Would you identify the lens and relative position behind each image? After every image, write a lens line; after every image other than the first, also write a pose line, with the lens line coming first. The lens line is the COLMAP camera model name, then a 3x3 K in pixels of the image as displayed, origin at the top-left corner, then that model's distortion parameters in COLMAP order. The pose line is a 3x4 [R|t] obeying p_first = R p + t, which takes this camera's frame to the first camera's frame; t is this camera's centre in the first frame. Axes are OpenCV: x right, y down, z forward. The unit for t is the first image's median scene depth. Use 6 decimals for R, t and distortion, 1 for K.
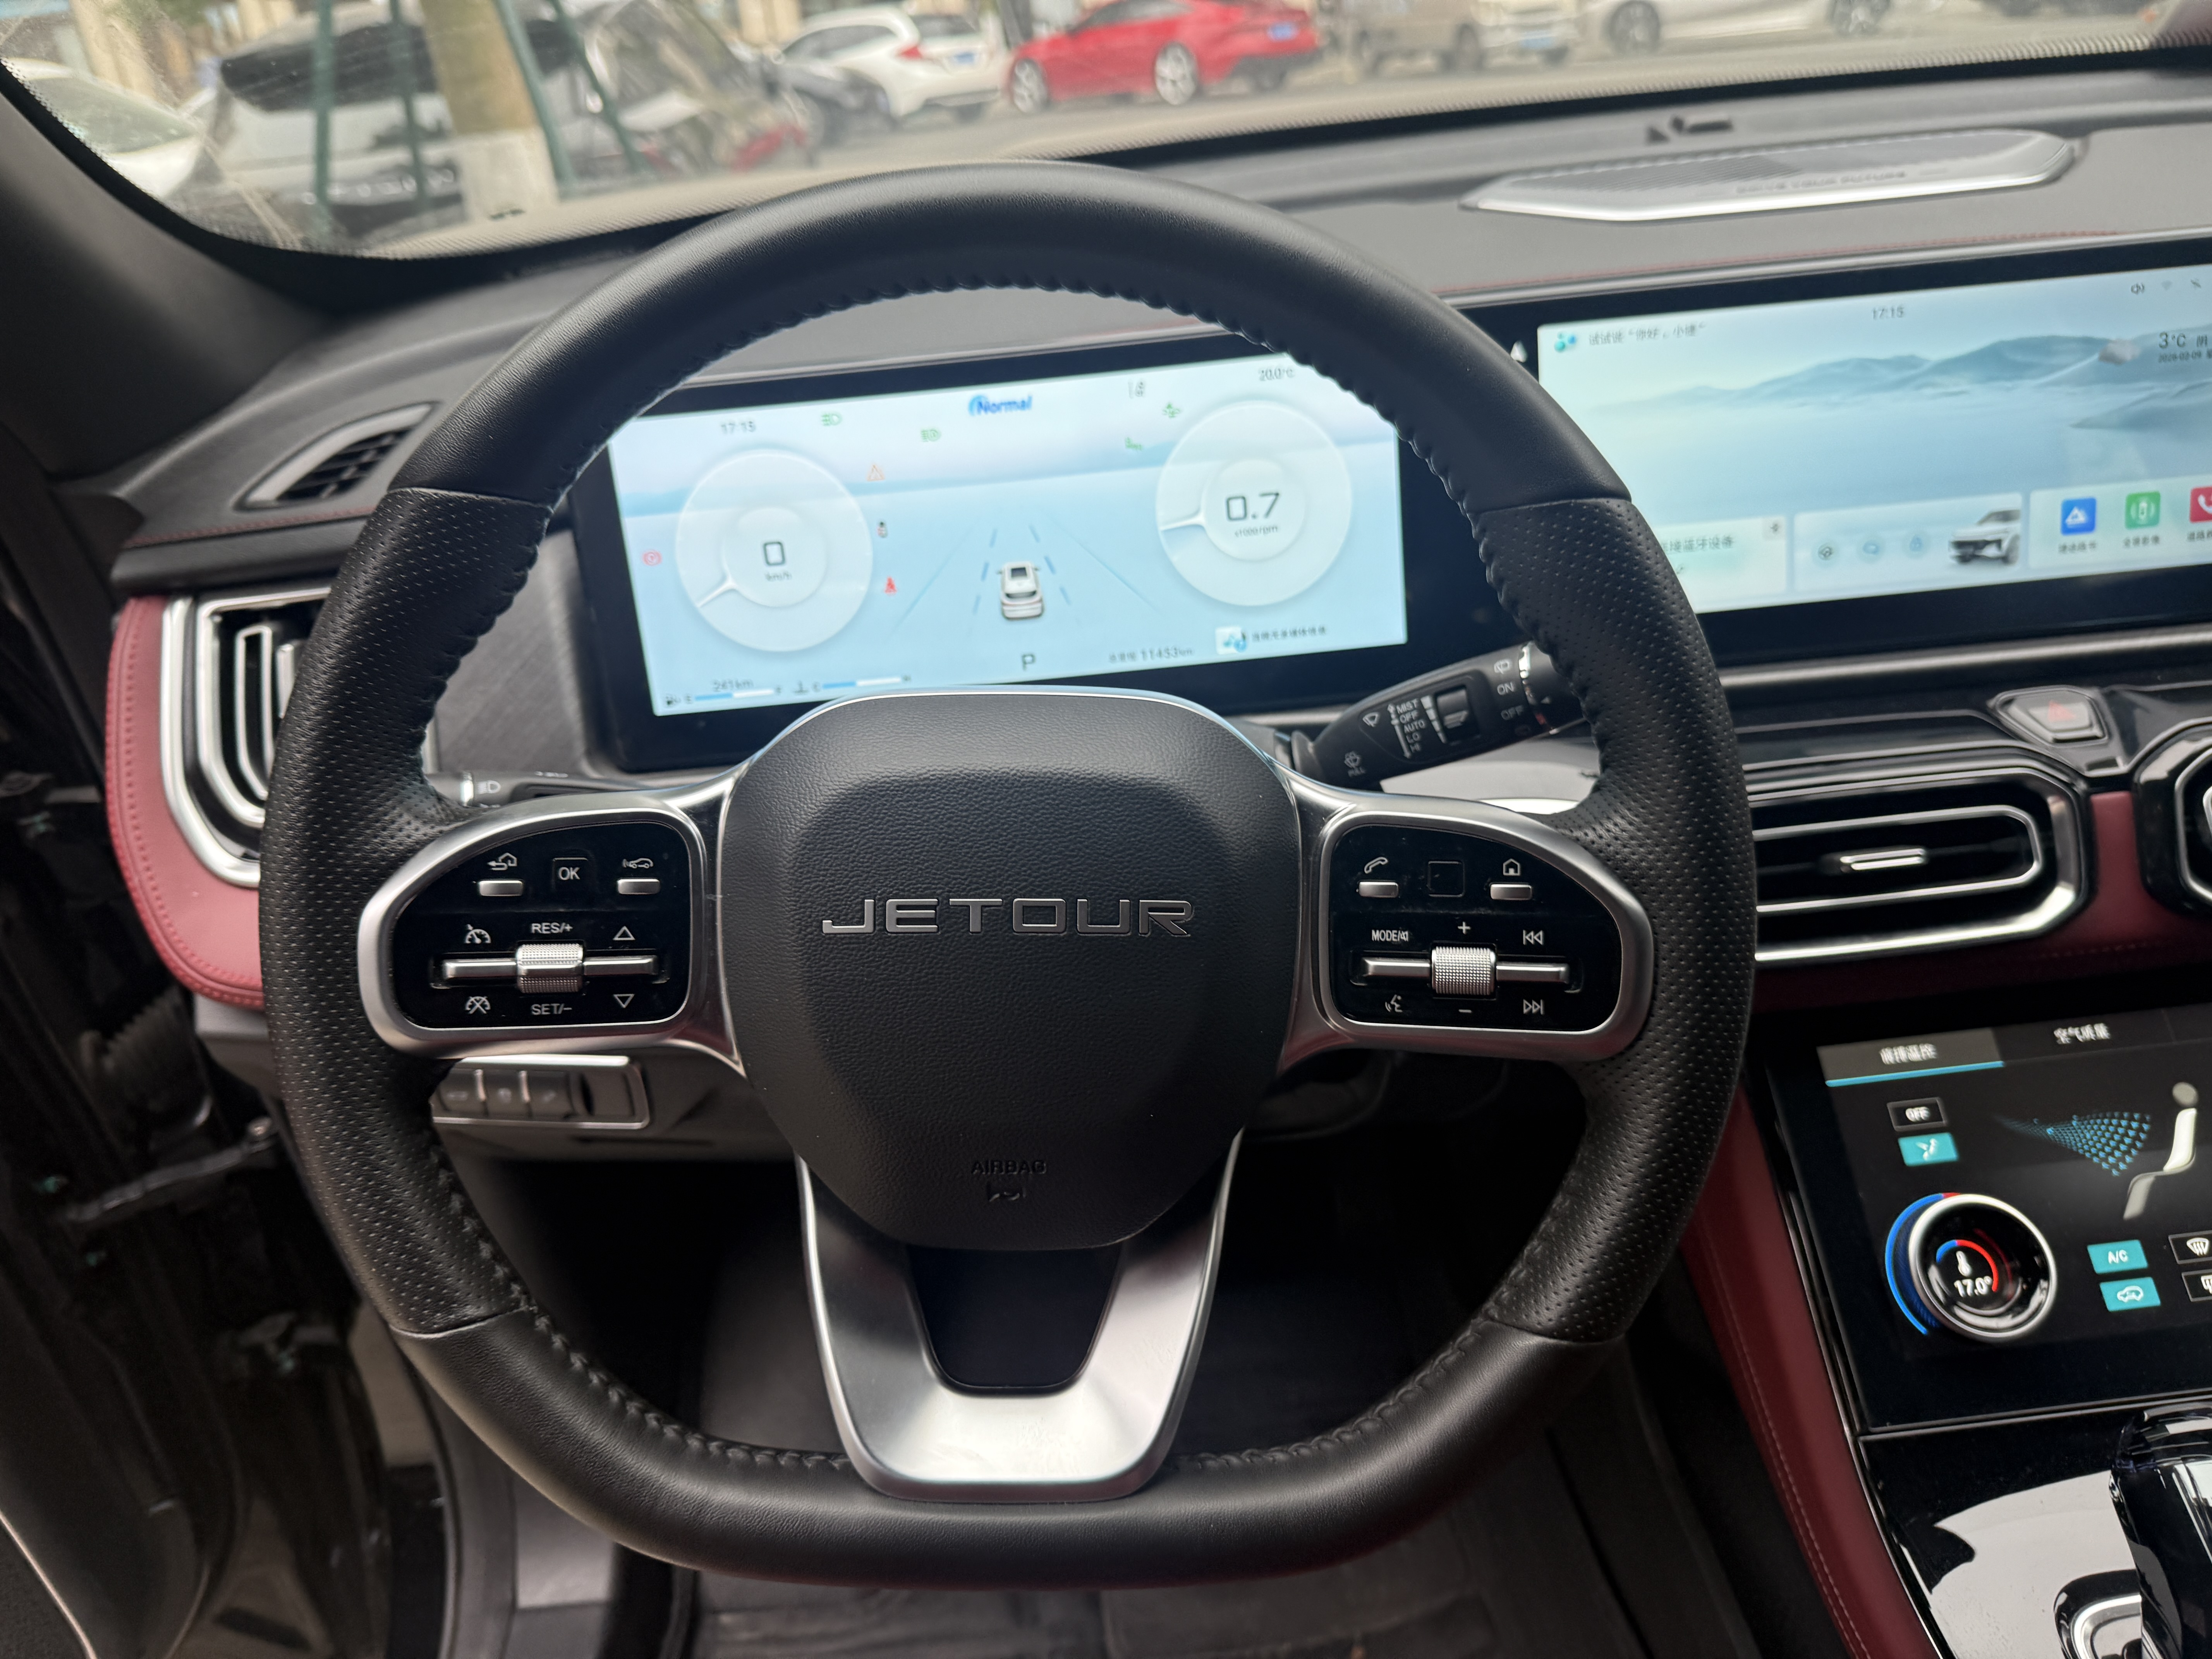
lens RADIAL K [[1640.1, 0, 1106.0], [0, 1640.1, 829.5], [0, 0, 1]] dist [0.008008, -0.047137]
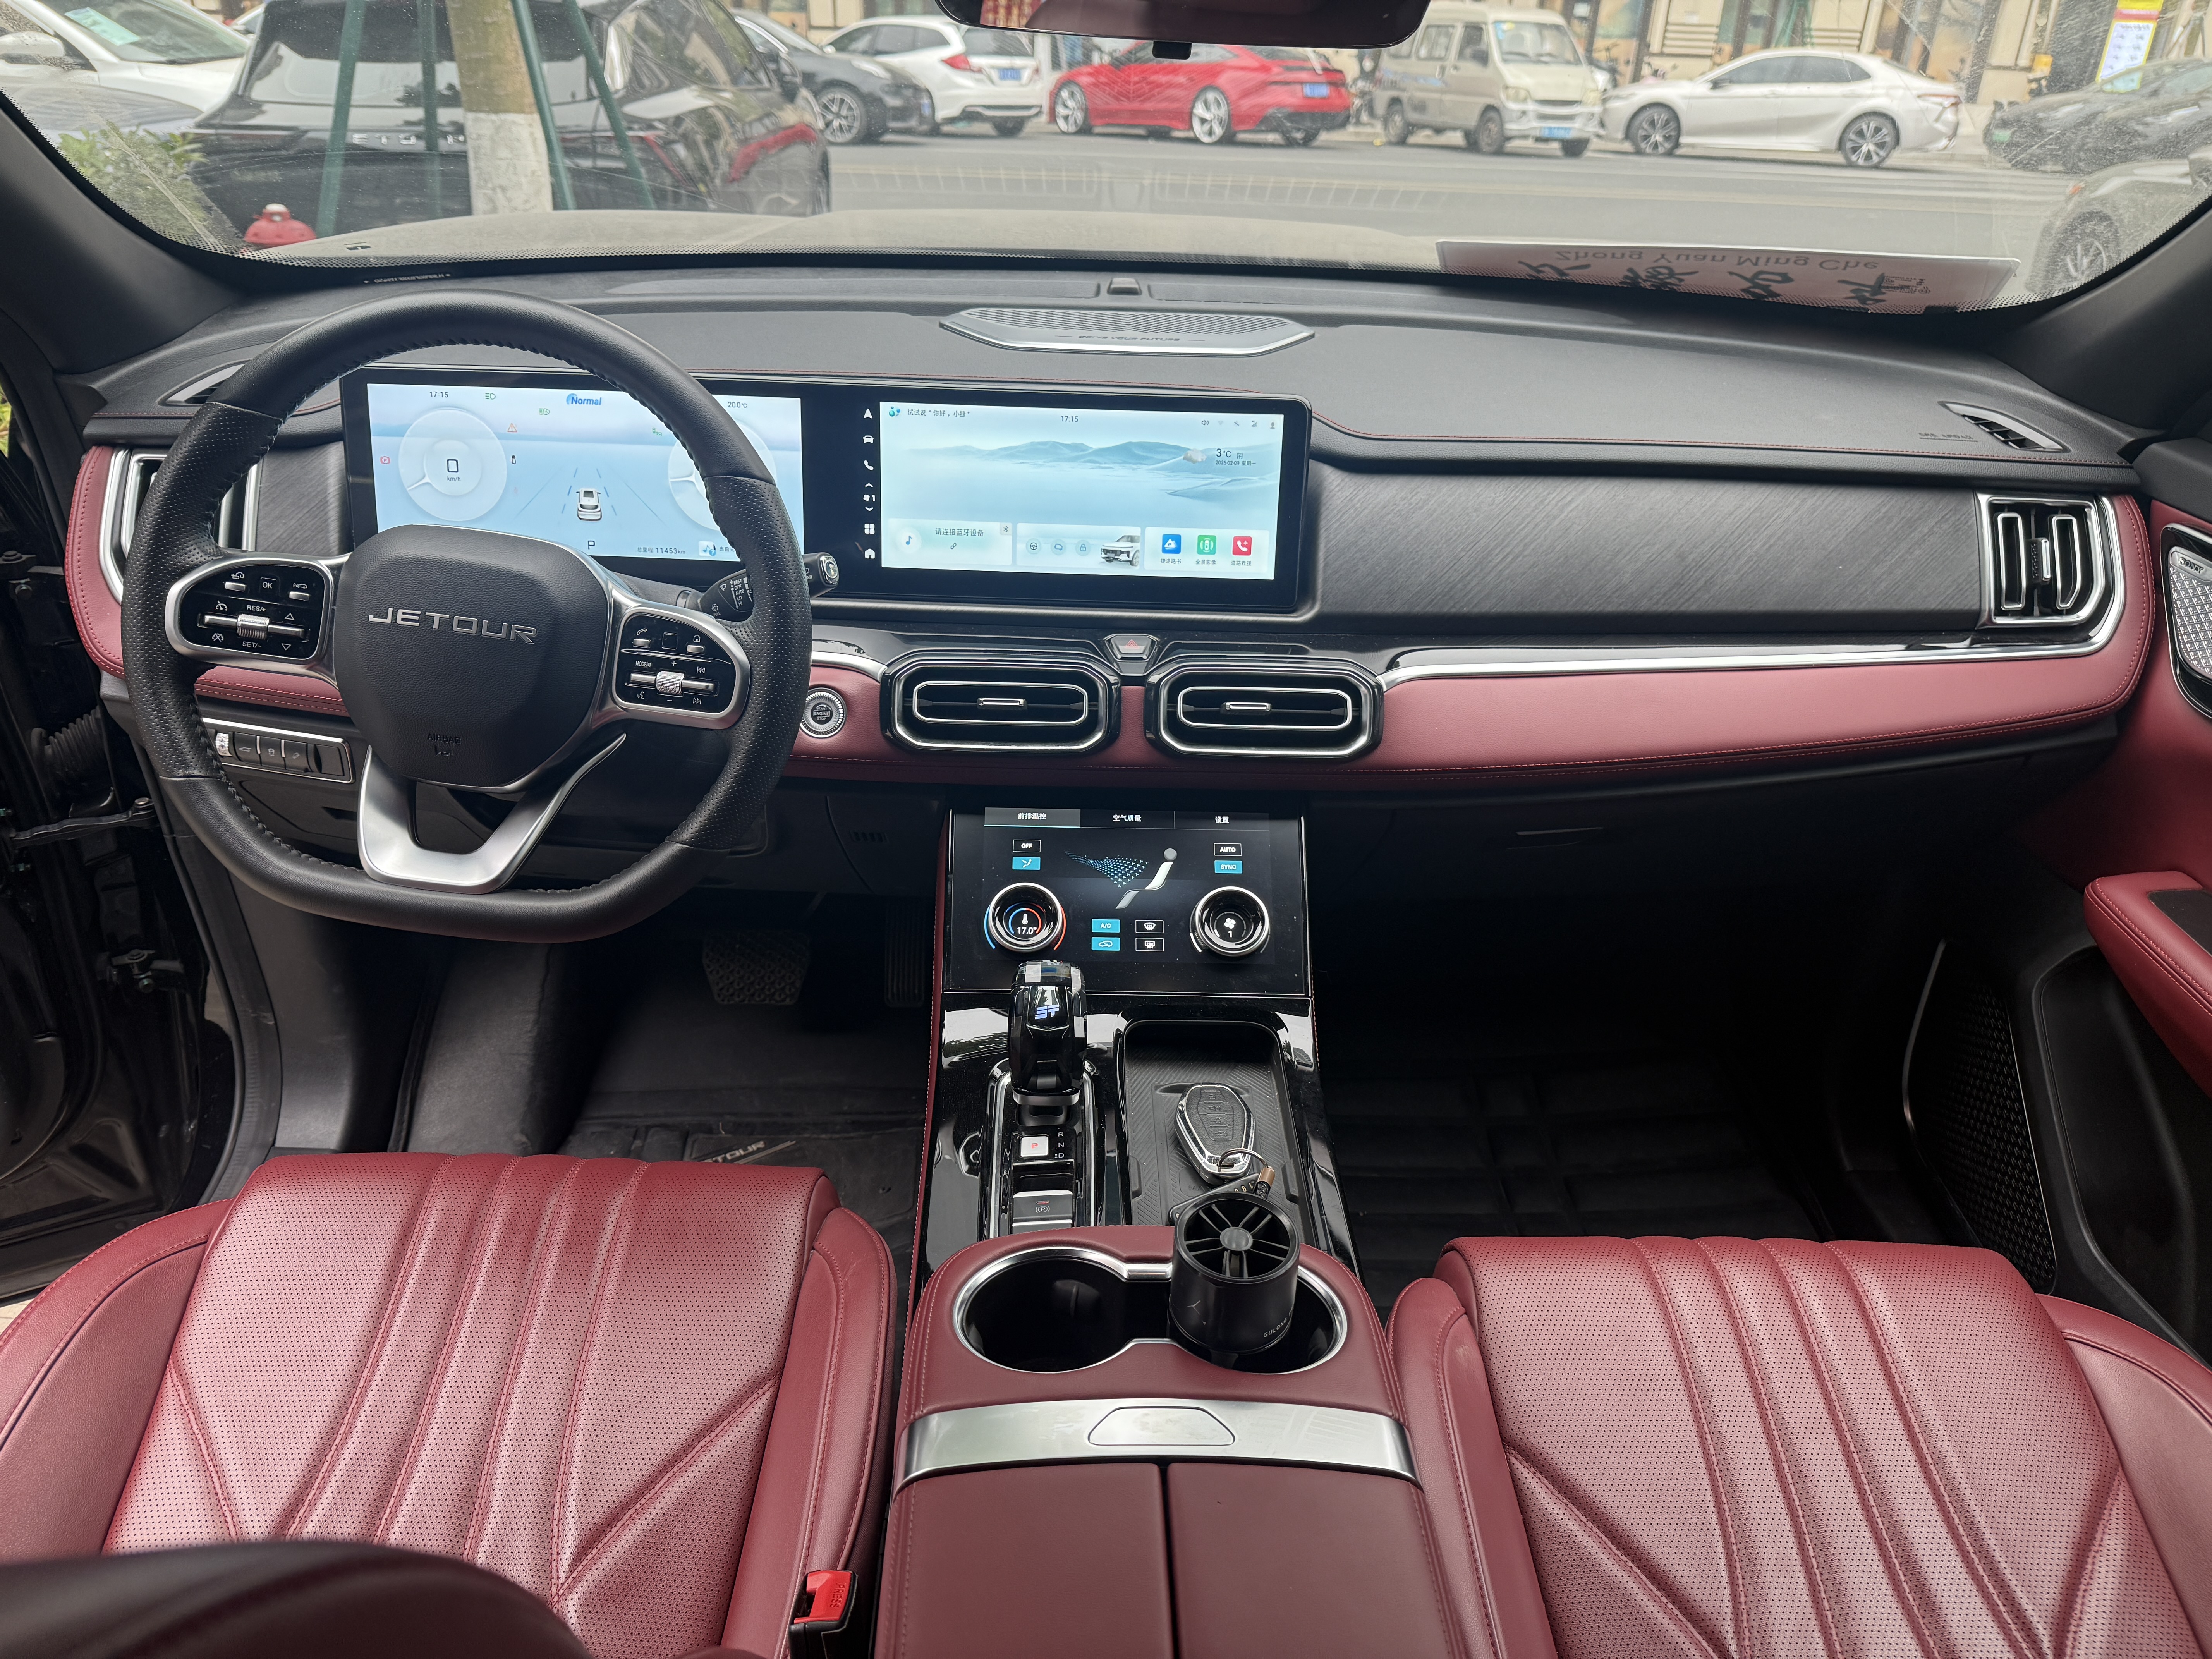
lens RADIAL K [[1567.5, 0, 1103.2], [0, 1567.5, 848.4], [0, 0, 1]] dist [0.086764, -0.126589]
pose [[0.991759, 0.125167, 0.027324, 0.508871], [-0.125361, 0.992096, 0.005480, 0.148253], [-0.026422, -0.008860, 0.999612, -0.770866]]
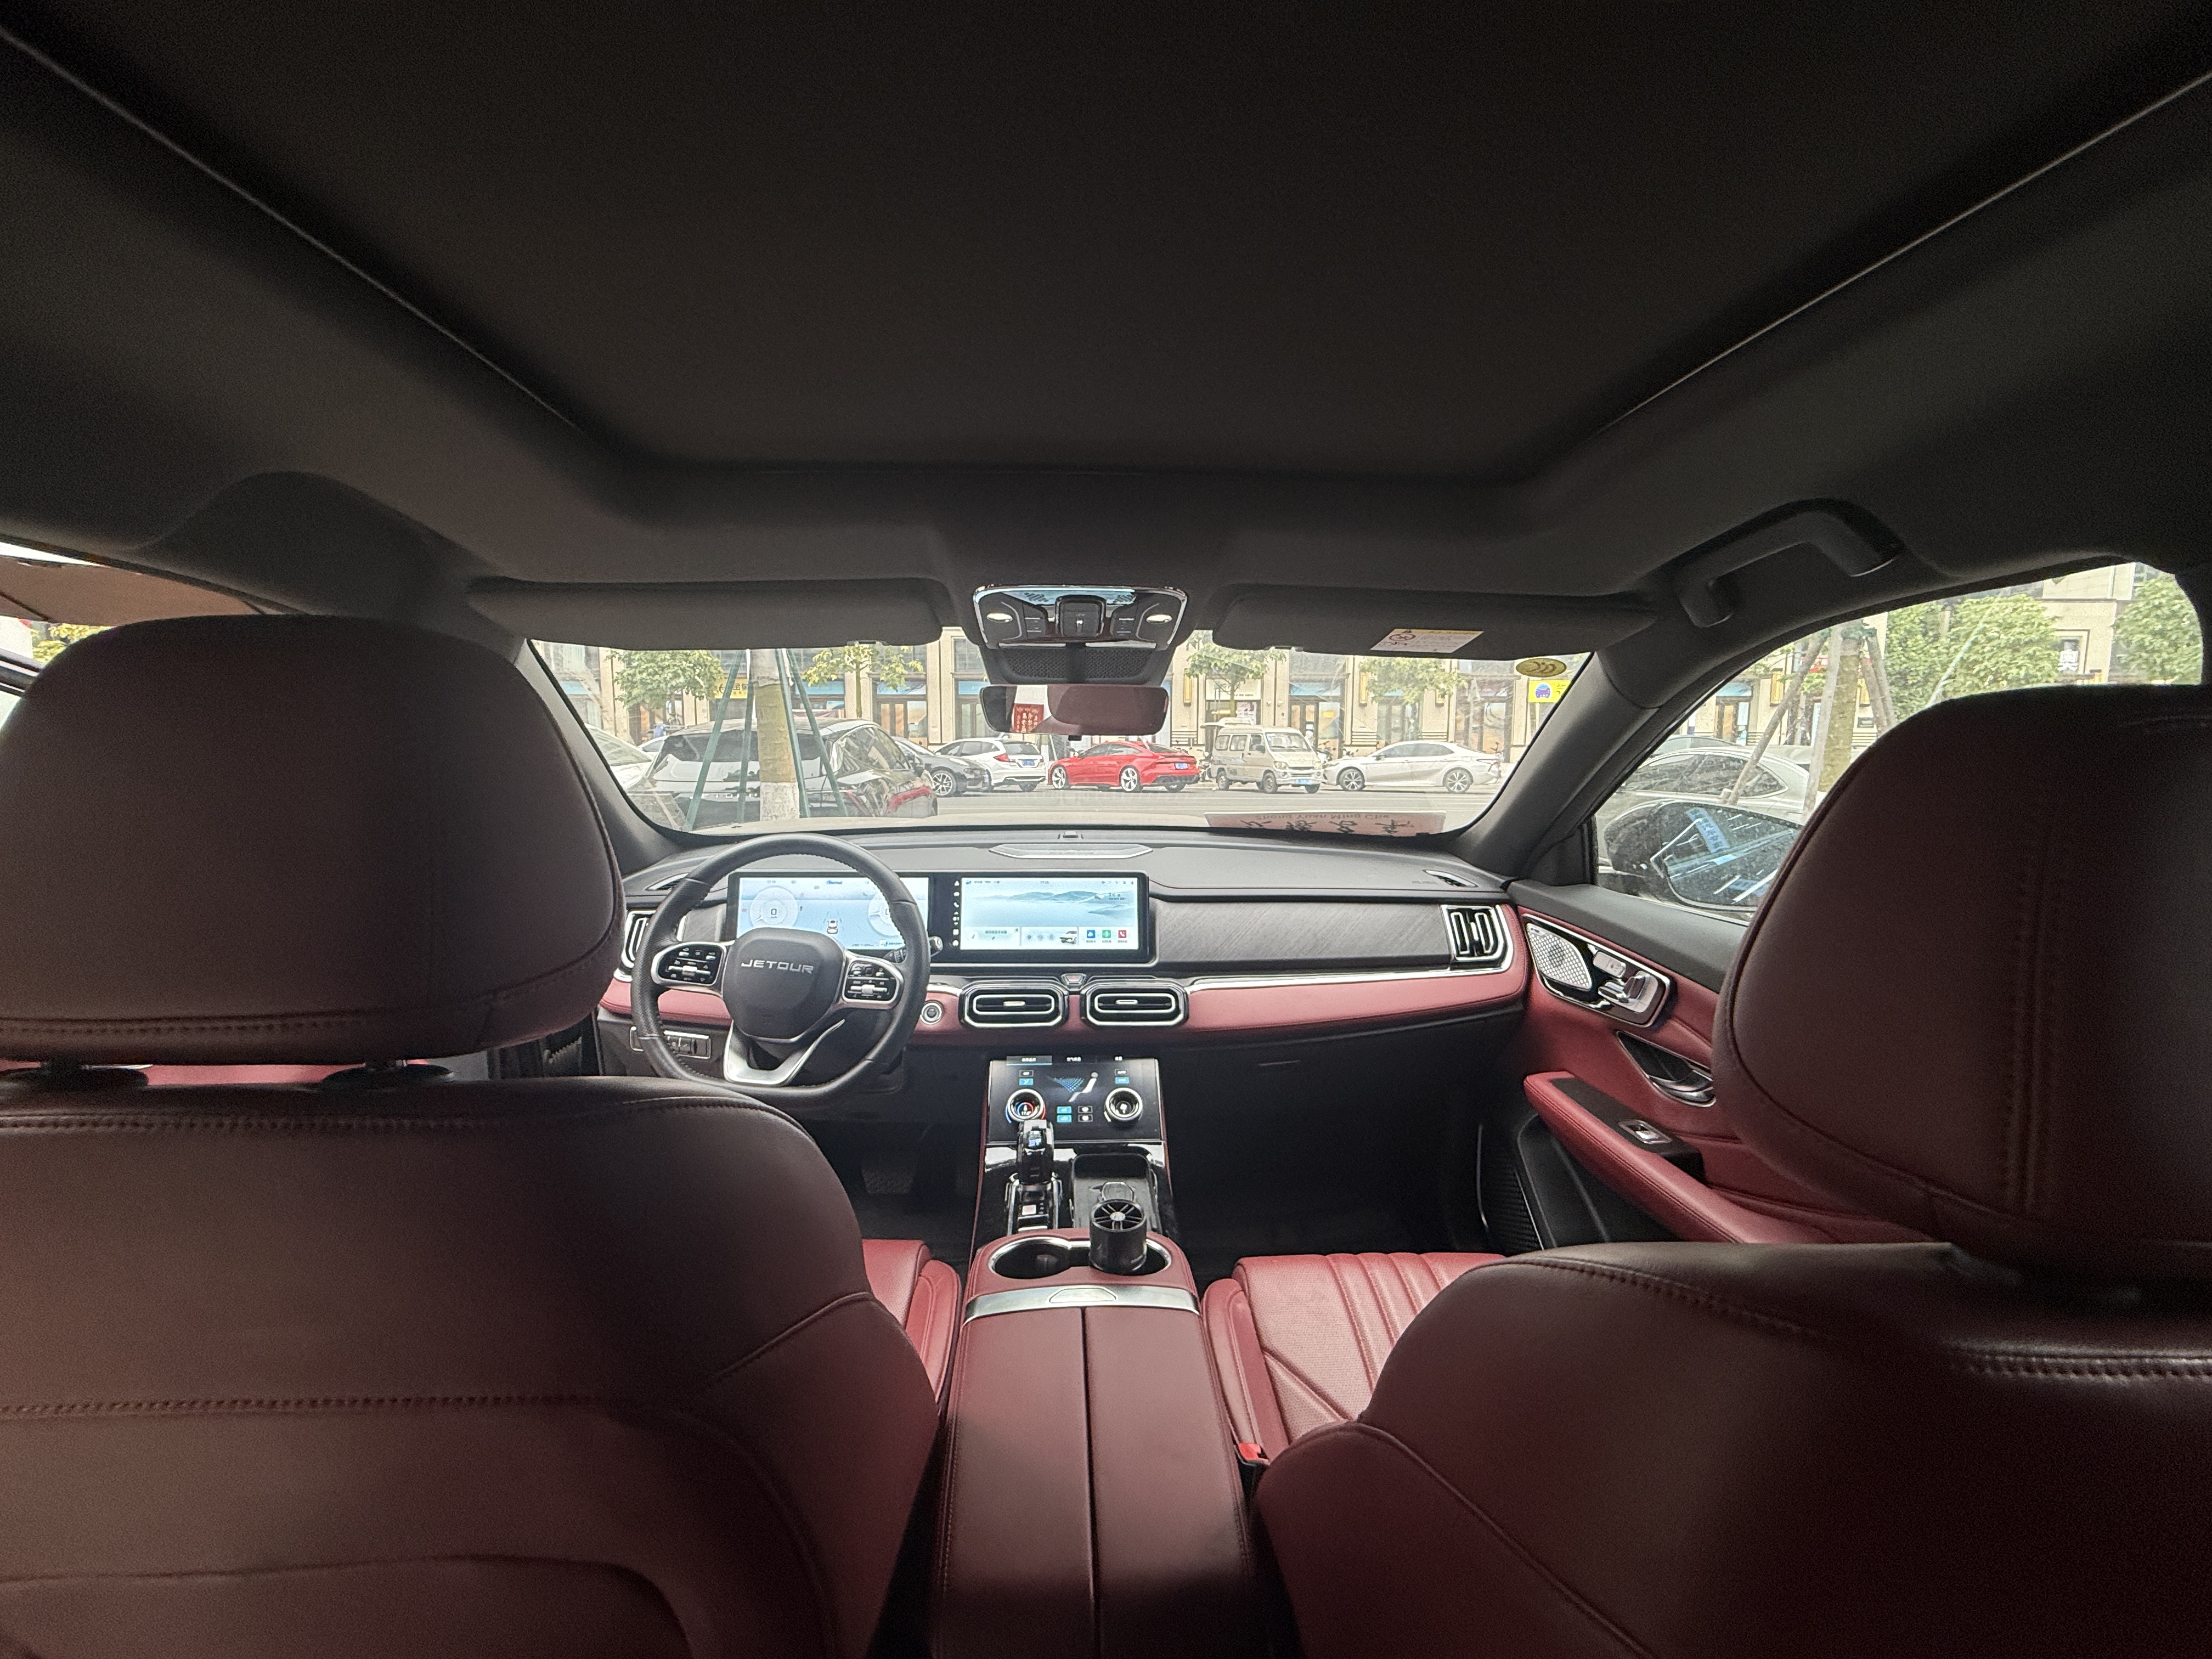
lens RADIAL K [[882.8, 0, 1106.0], [0, 882.8, 829.5], [0, 0, 1]] dist [-0.000500, -0.000065]
pose [[0.994980, 0.099378, 0.011810, 0.575475], [-0.088371, 0.927838, -0.362365, 0.365697], [-0.046969, 0.359502, 0.931962, -1.171362]]
